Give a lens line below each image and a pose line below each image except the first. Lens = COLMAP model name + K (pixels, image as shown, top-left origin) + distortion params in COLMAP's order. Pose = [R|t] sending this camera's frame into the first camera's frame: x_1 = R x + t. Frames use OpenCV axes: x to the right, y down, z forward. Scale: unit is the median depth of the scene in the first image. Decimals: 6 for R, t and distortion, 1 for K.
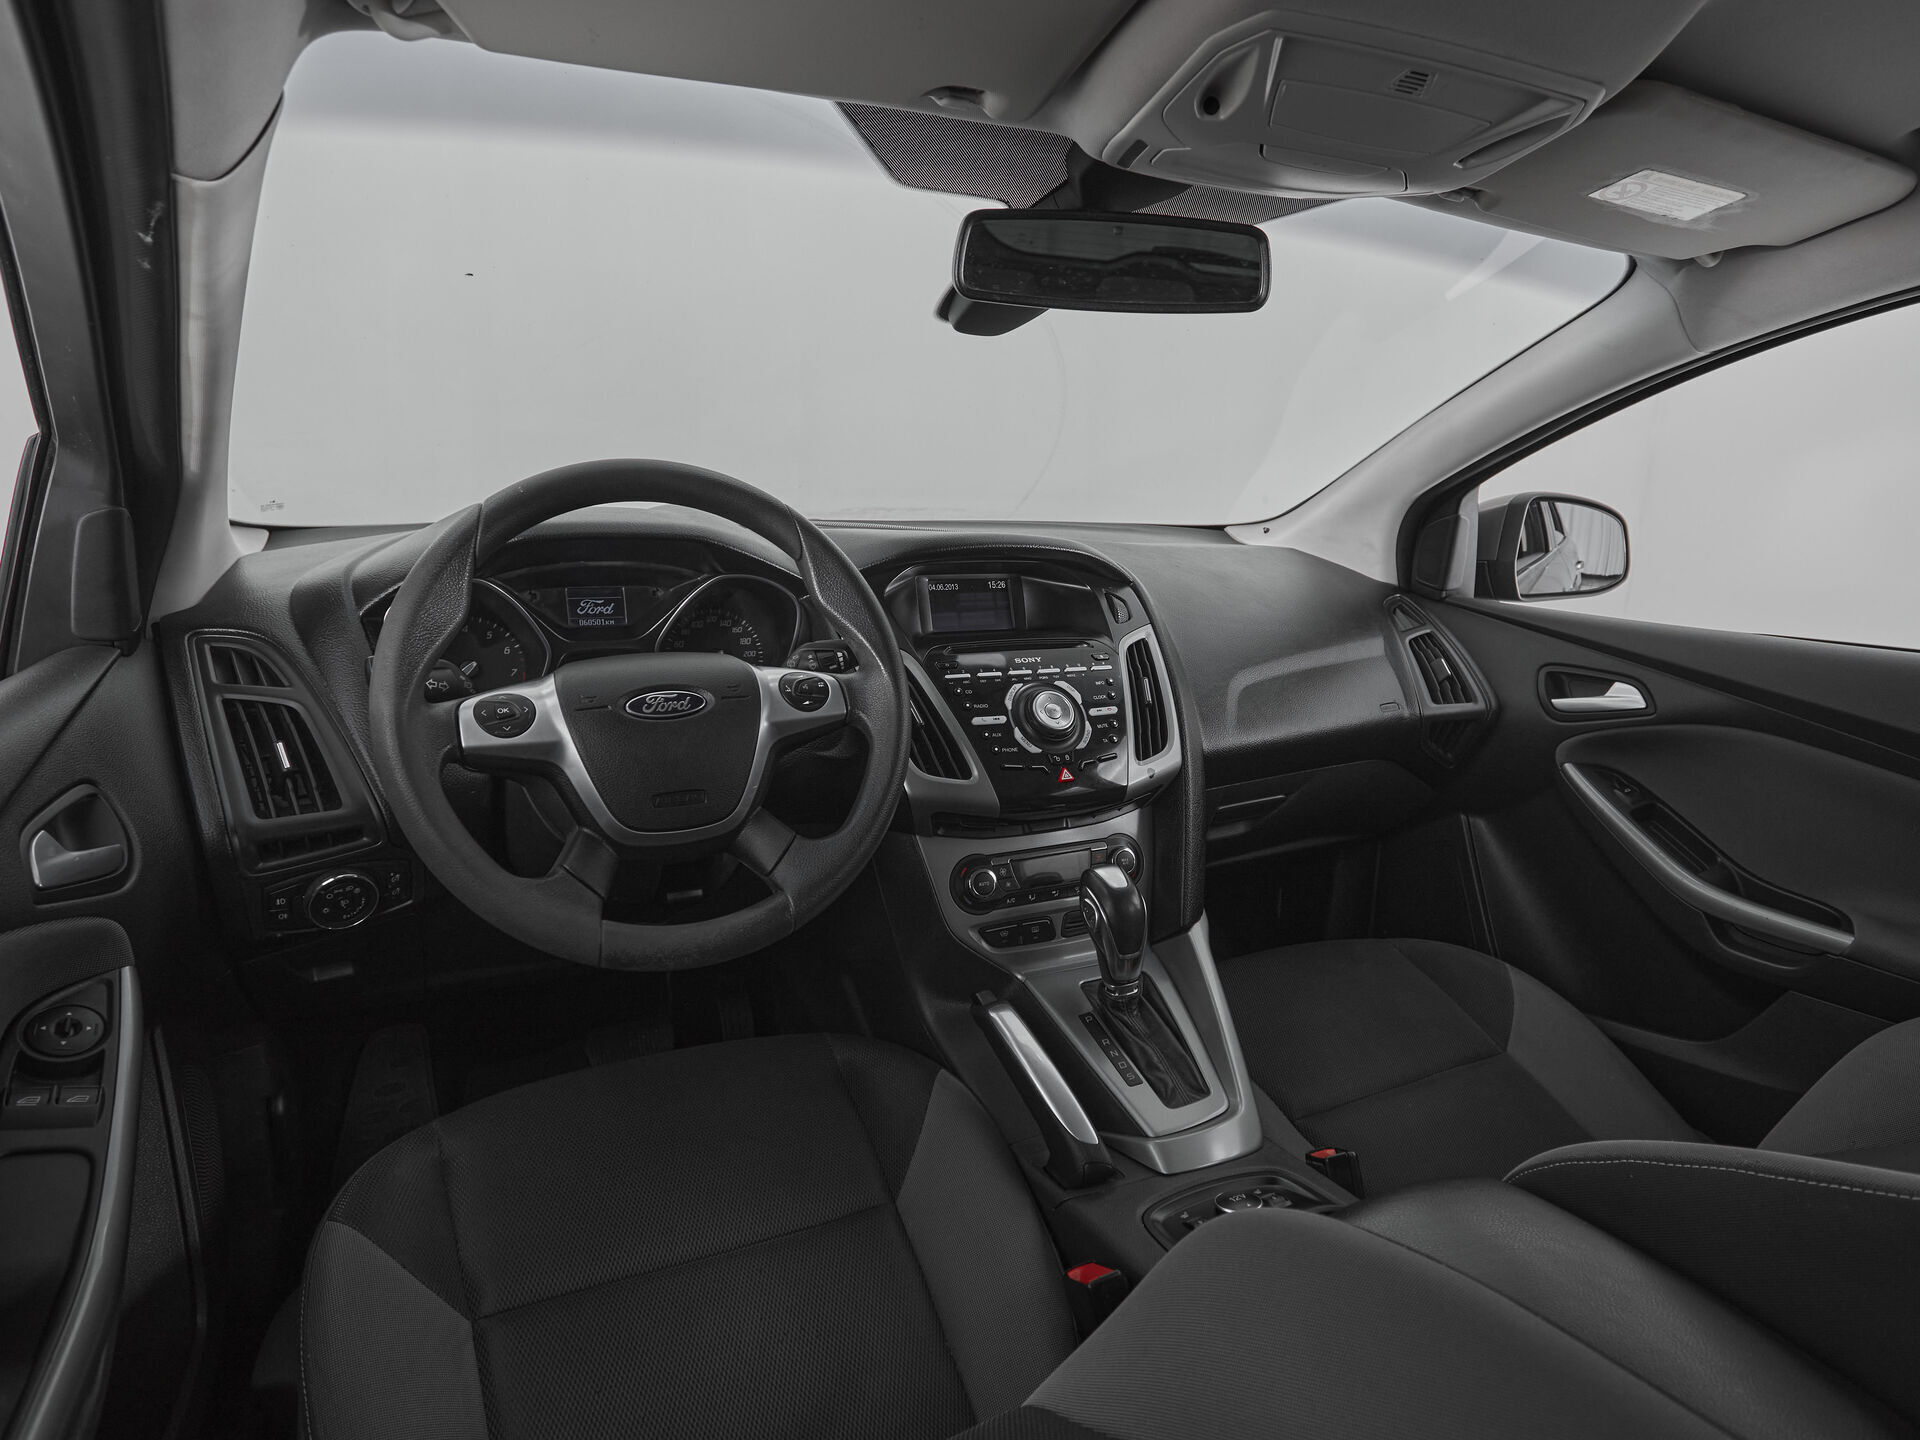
lens RADIAL K [[1184.8, 0, 966.8], [0, 1184.8, 703.3], [0, 0, 1]] dist [-0.001487, 0.000172]
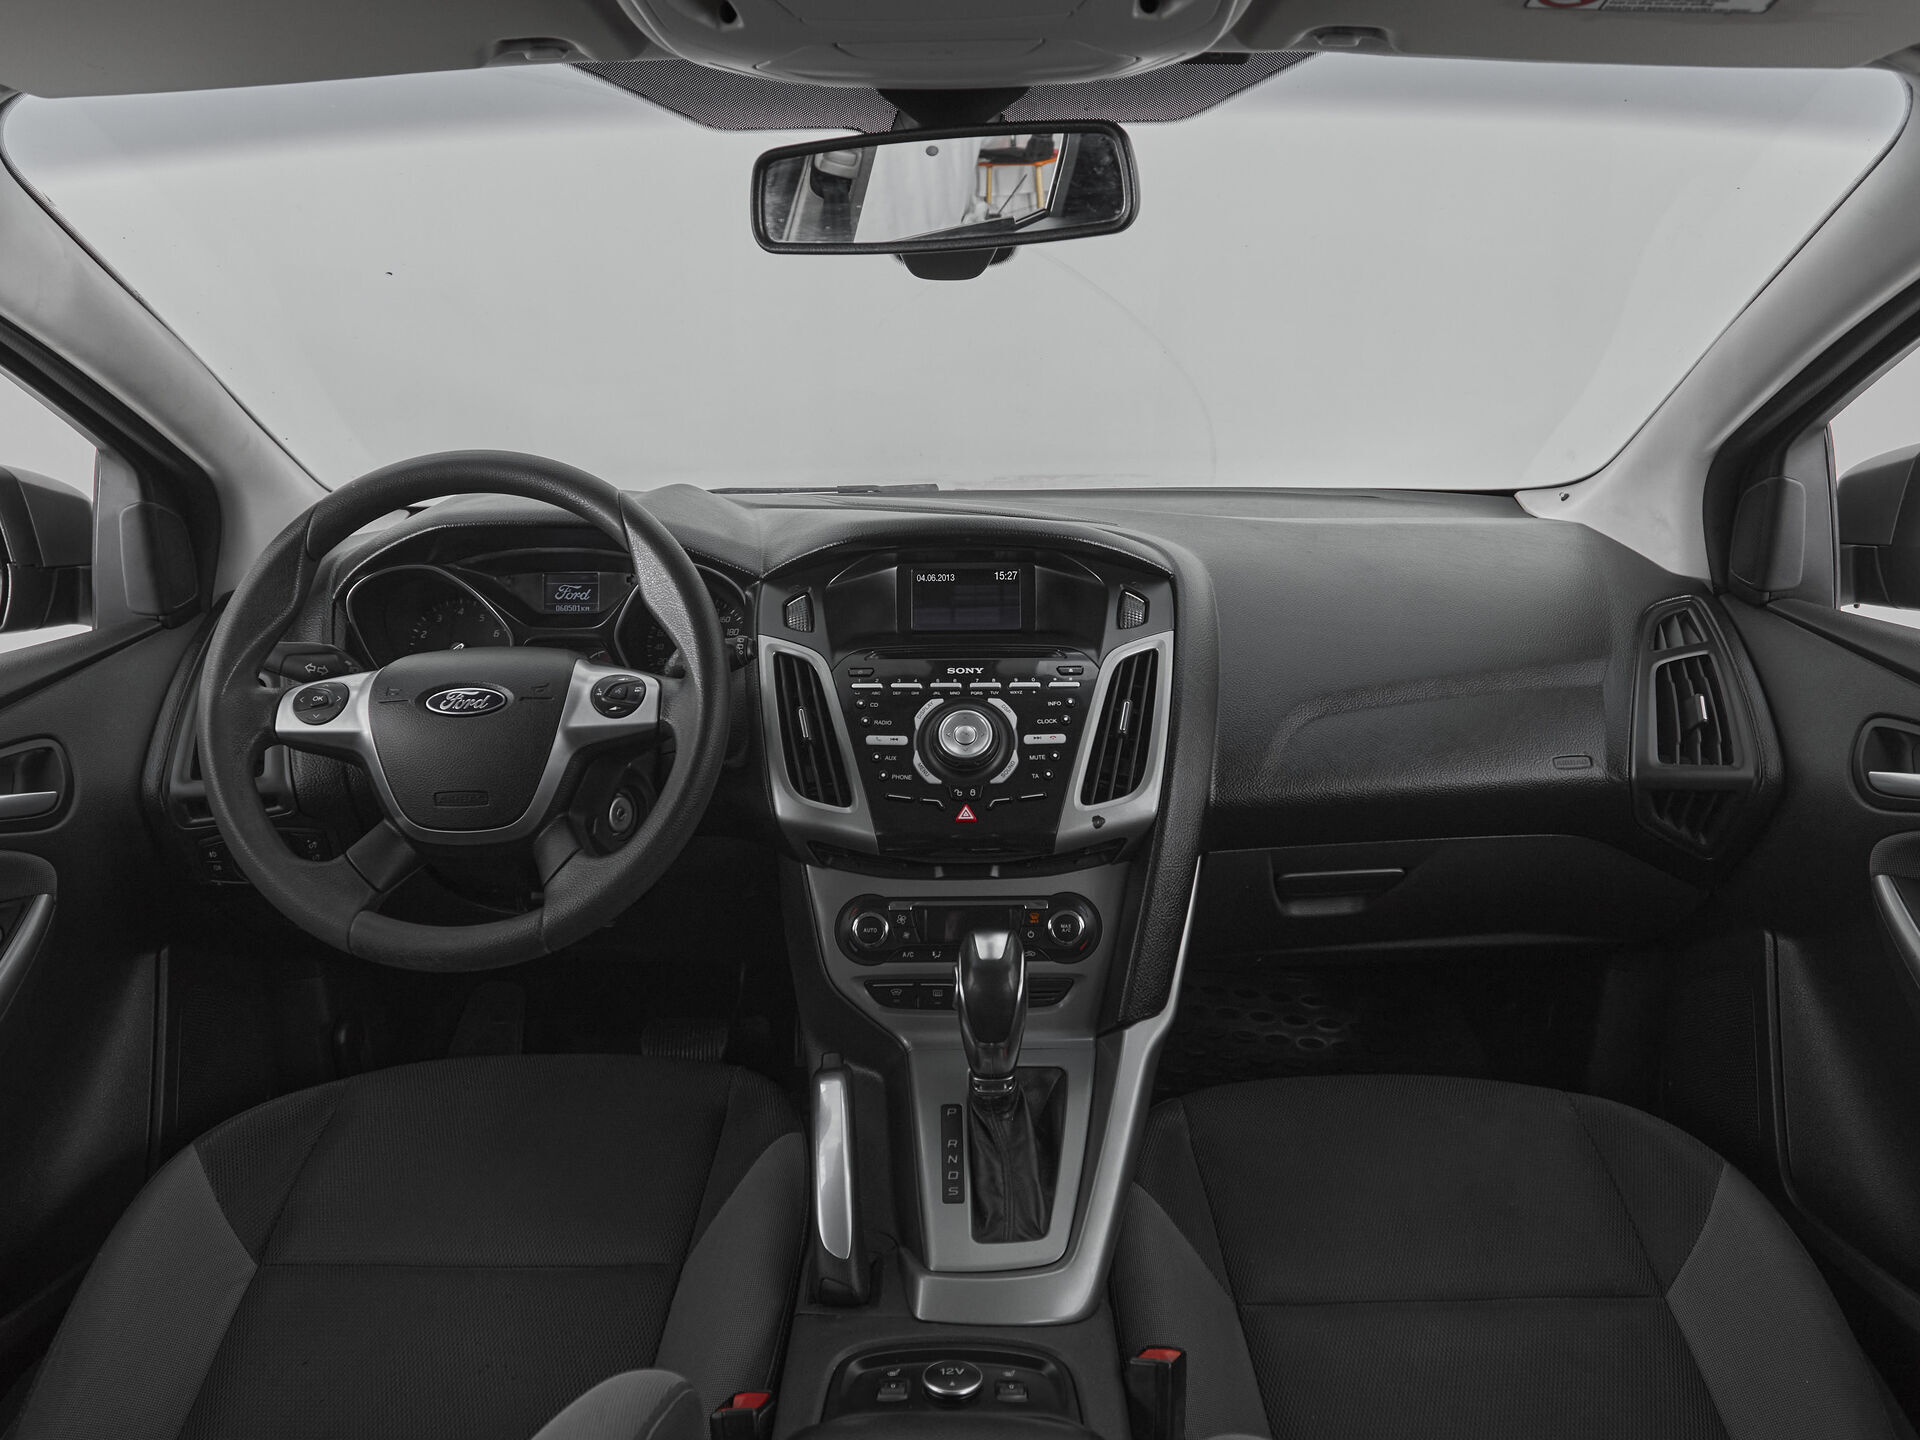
lens RADIAL K [[1358.4, 0, 955.9], [0, 1358.4, 690.7], [0, 0, 1]] dist [-0.001063, -0.000330]
pose [[0.878358, 0.062122, -0.473949, 0.518488], [-0.055484, 0.998067, 0.027992, -0.050725], [0.474772, 0.001710, 0.880107, 0.164600]]
